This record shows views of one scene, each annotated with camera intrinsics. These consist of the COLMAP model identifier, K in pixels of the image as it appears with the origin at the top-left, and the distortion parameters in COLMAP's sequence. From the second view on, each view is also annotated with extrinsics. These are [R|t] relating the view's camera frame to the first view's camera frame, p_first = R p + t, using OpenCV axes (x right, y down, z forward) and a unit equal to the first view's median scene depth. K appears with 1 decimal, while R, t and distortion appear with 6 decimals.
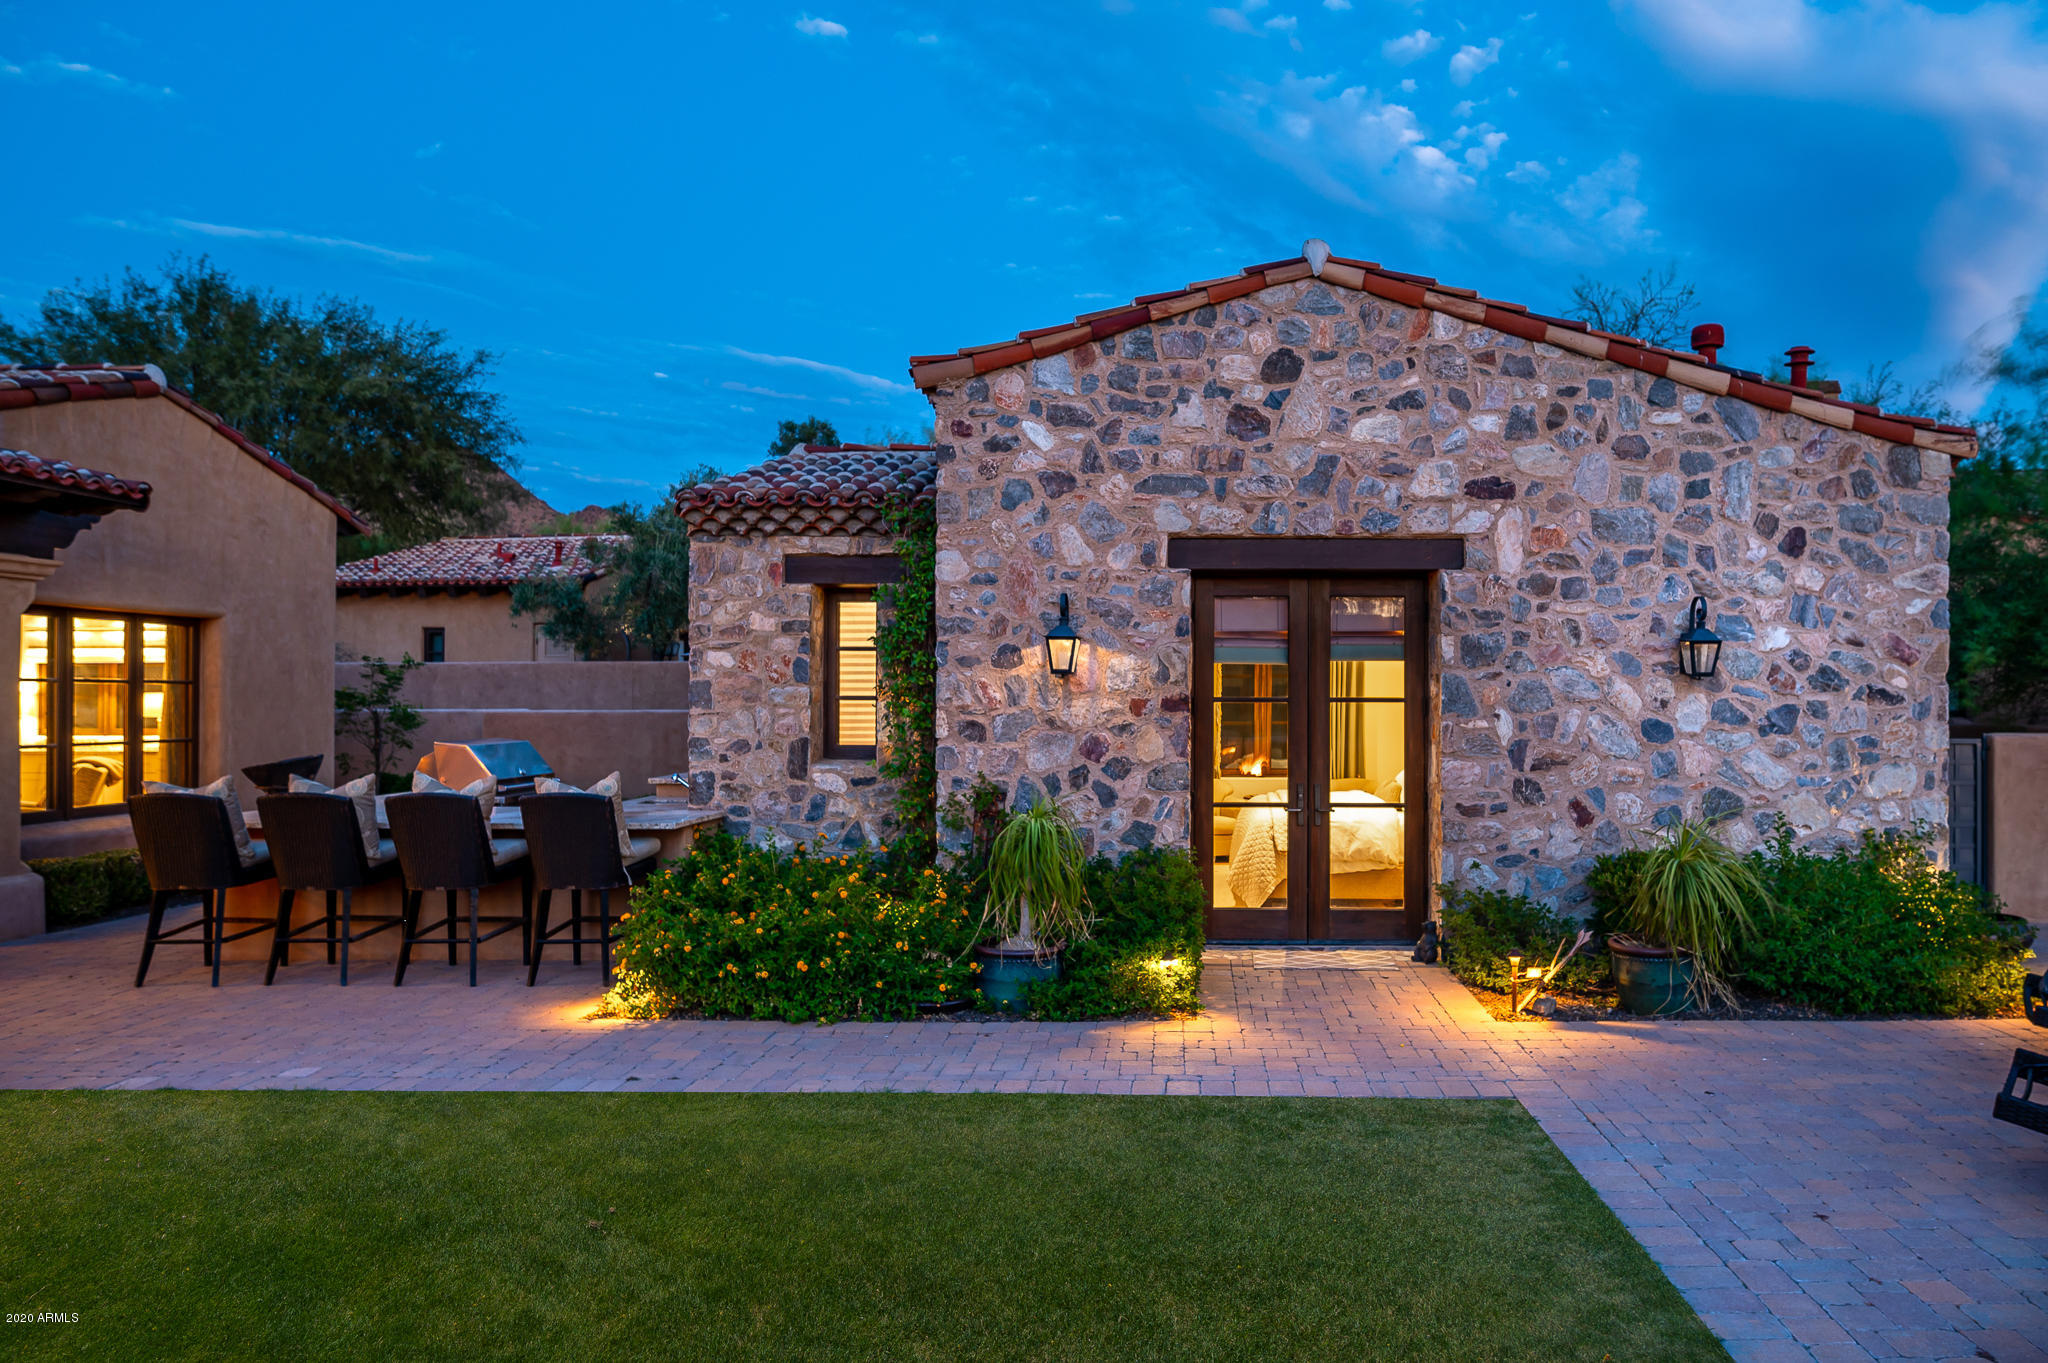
lens RADIAL K [[1321.9, 0, 1168.8], [0, 1321.9, 689.9], [0, 0, 1]] dist [-0.004660, -0.000941]
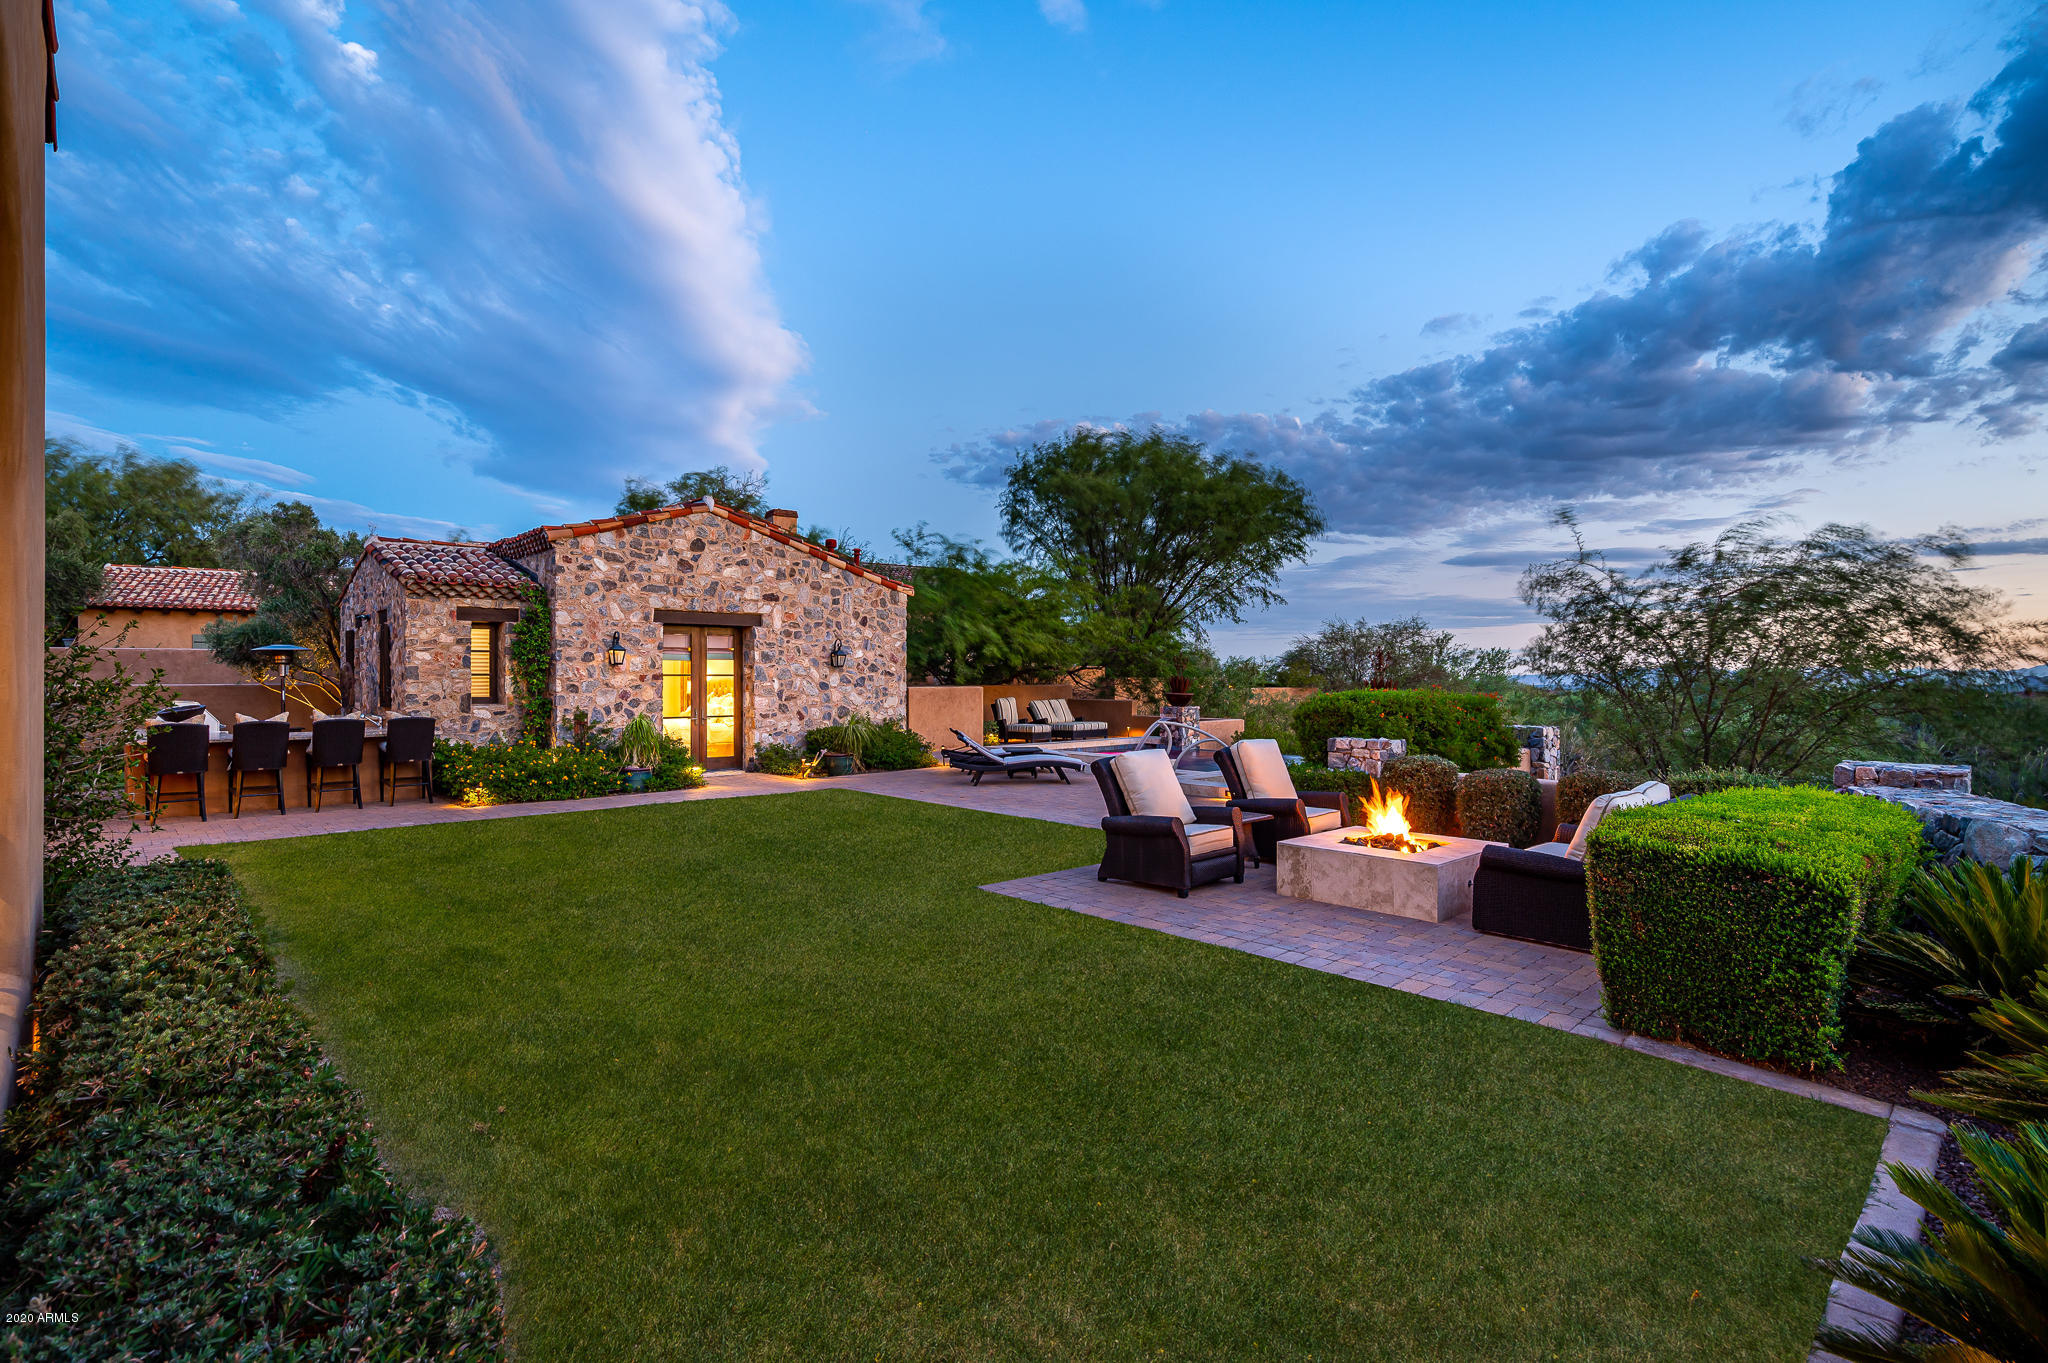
lens RADIAL K [[973.5, 0, 1024.0], [0, 973.5, 681.5], [0, 0, 1]] dist [-0.002208, 0.001018]
pose [[0.717120, -0.005541, 0.696928, -0.778660], [-0.003409, 0.999929, 0.011458, -0.004037], [-0.696942, -0.010592, 0.717050, -0.799246]]
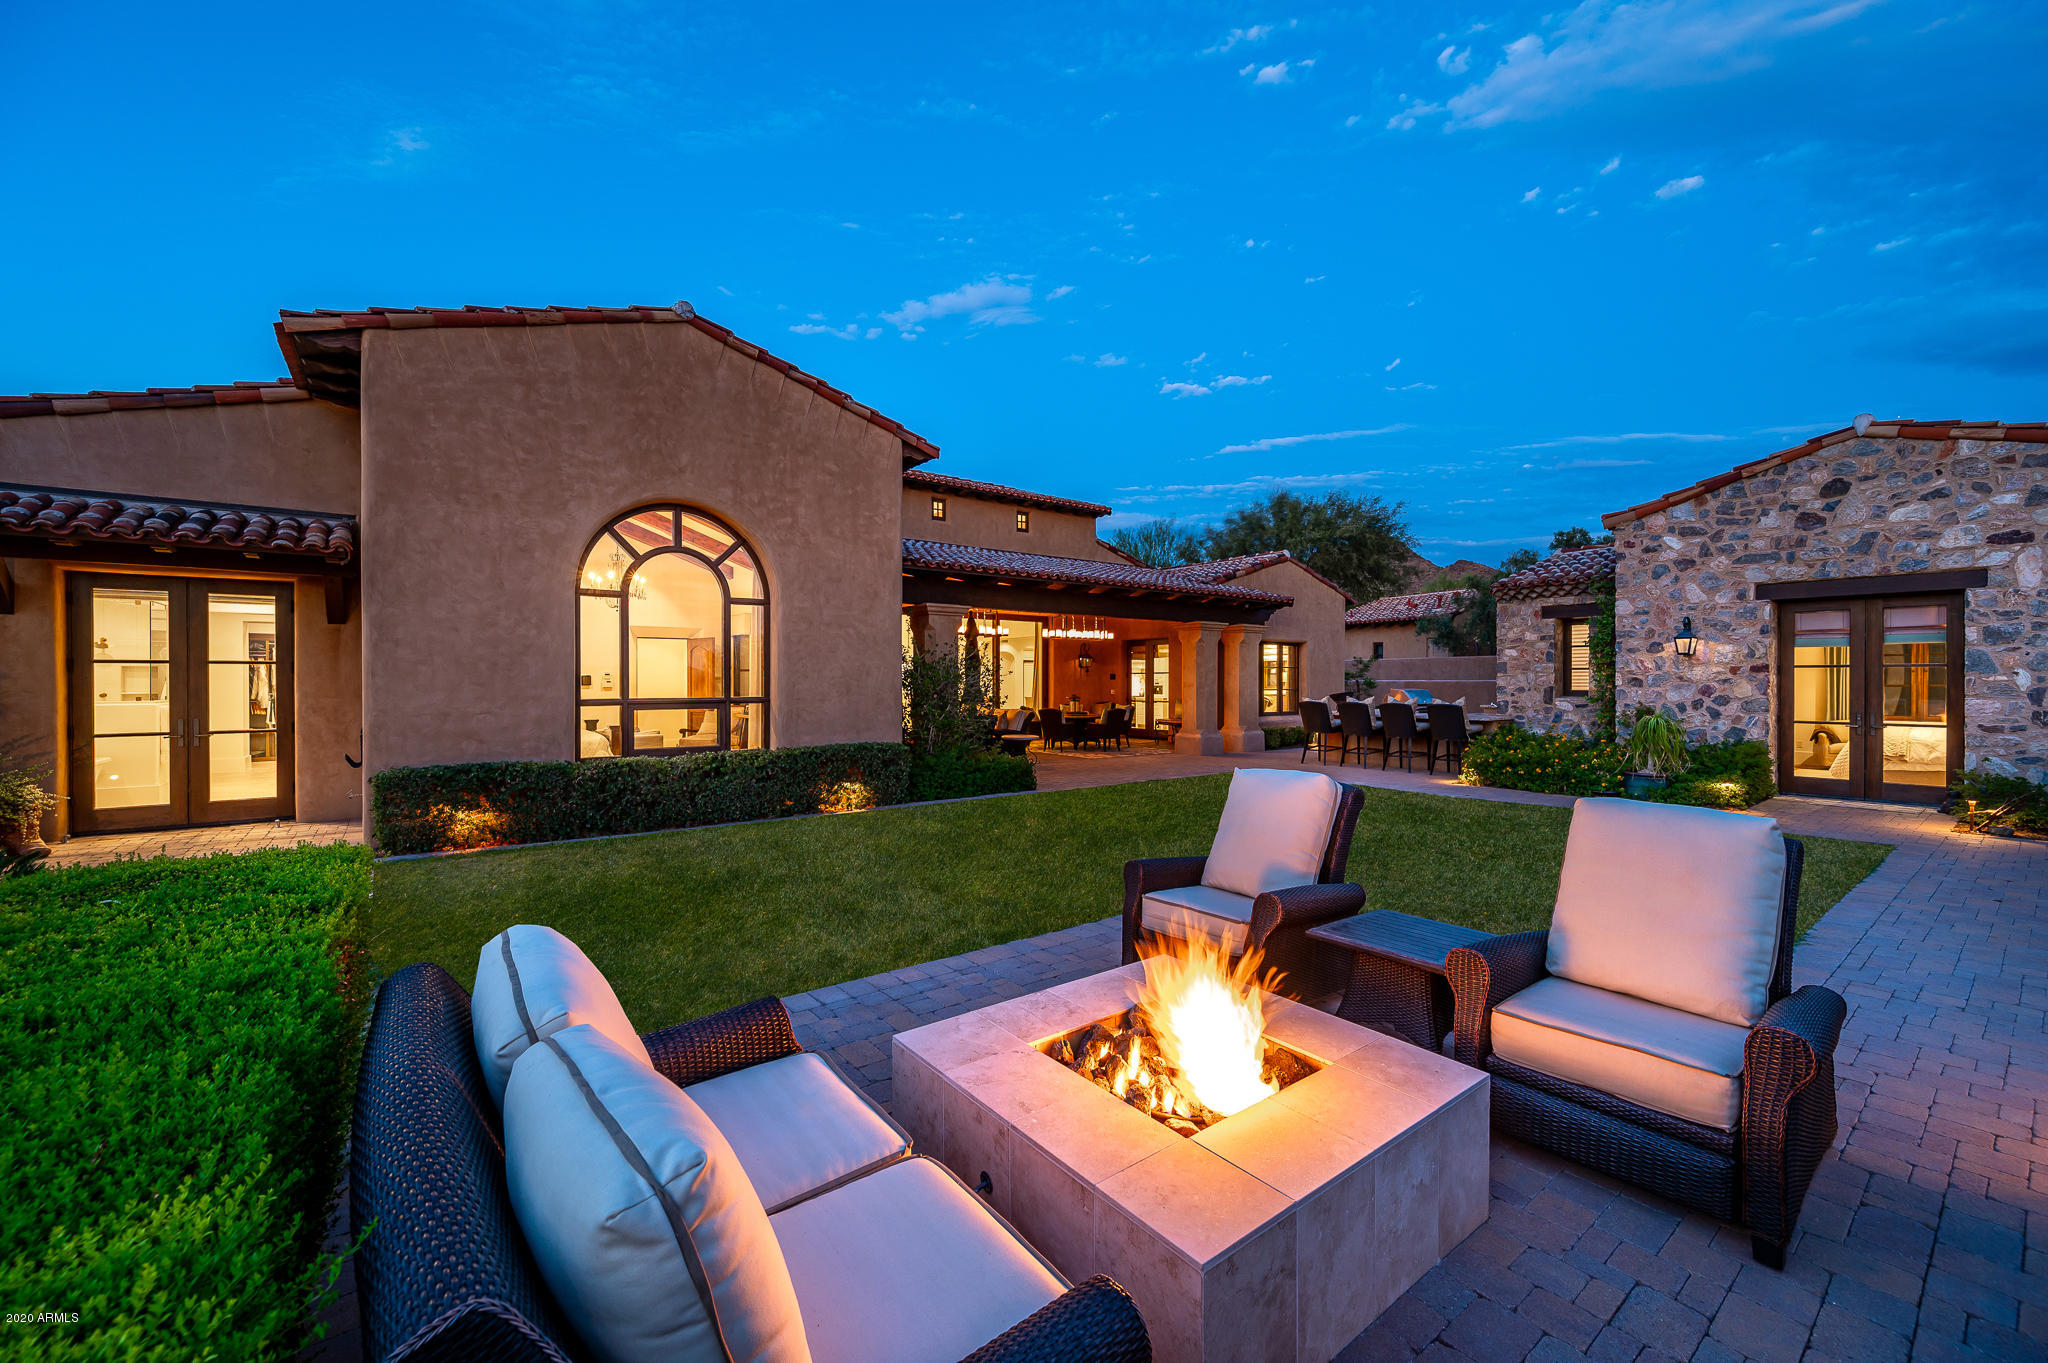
lens RADIAL K [[803.5, 0, 1024.0], [0, 803.5, 681.5], [0, 0, 1]] dist [-0.000258, 0.000088]
pose [[0.613979, -0.000351, -0.789322, 0.278736], [0.004438, 0.999986, 0.003007, 0.021428], [0.789310, -0.005349, 0.613972, -0.611861]]
